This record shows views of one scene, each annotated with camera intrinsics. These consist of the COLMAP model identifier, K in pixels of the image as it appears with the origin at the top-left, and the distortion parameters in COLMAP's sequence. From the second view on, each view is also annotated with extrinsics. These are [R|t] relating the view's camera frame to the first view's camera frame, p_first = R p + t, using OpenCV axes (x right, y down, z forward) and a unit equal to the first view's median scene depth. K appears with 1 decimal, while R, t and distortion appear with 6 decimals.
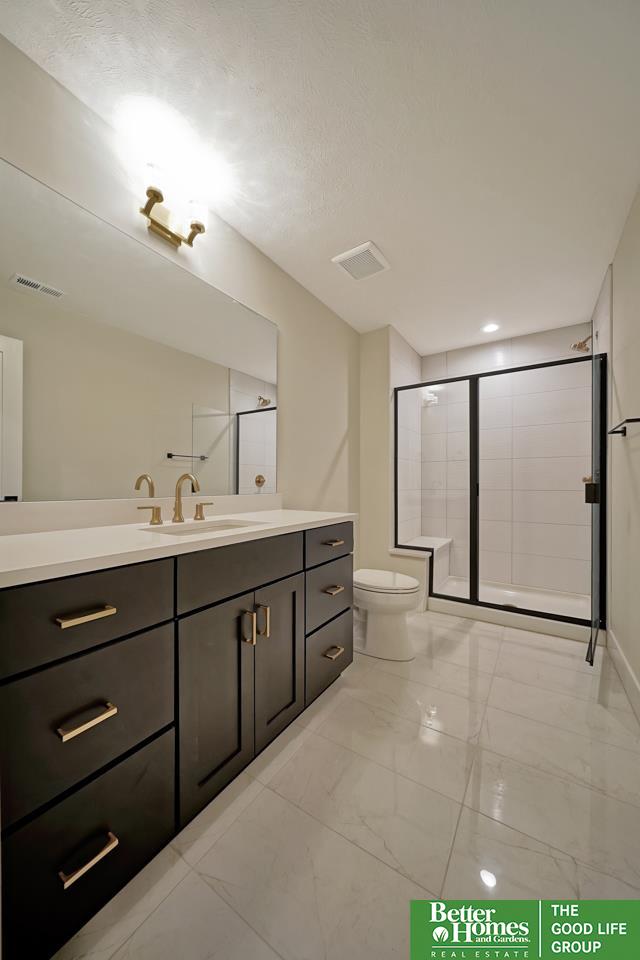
lens RADIAL K [[334.8, 0, 320.0], [0, 334.8, 480.0], [0, 0, 1]] dist [-0.001934, -0.000132]
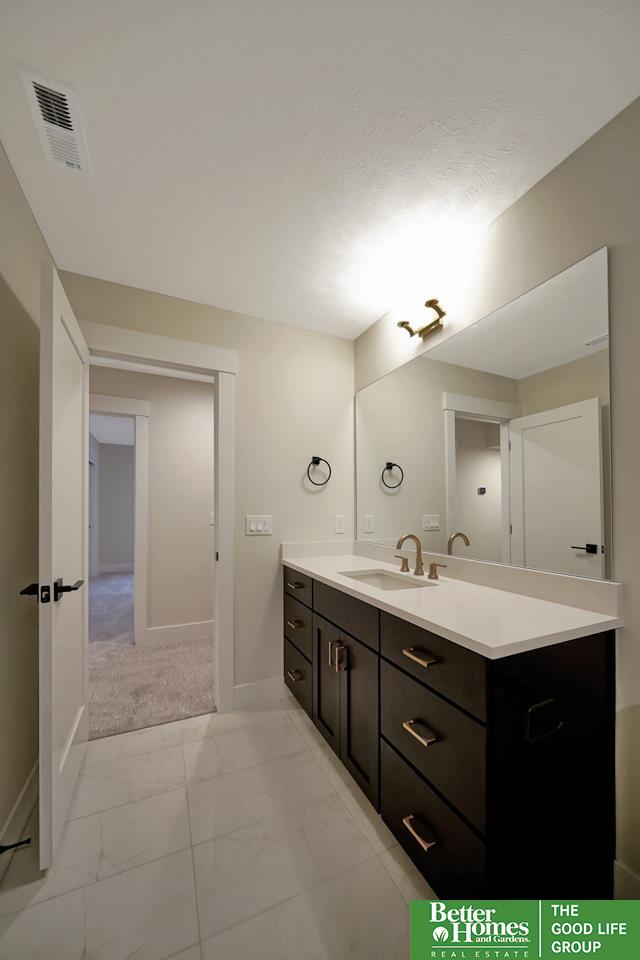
lens RADIAL K [[341.4, 0, 319.2], [0, 341.4, 505.2], [0, 0, 1]] dist [-0.001897, -0.000123]
pose [[-0.538745, -0.004663, -0.842456, 0.787580], [0.002639, 0.999970, -0.007222, -0.113106], [0.842465, -0.006114, -0.538717, 1.367003]]
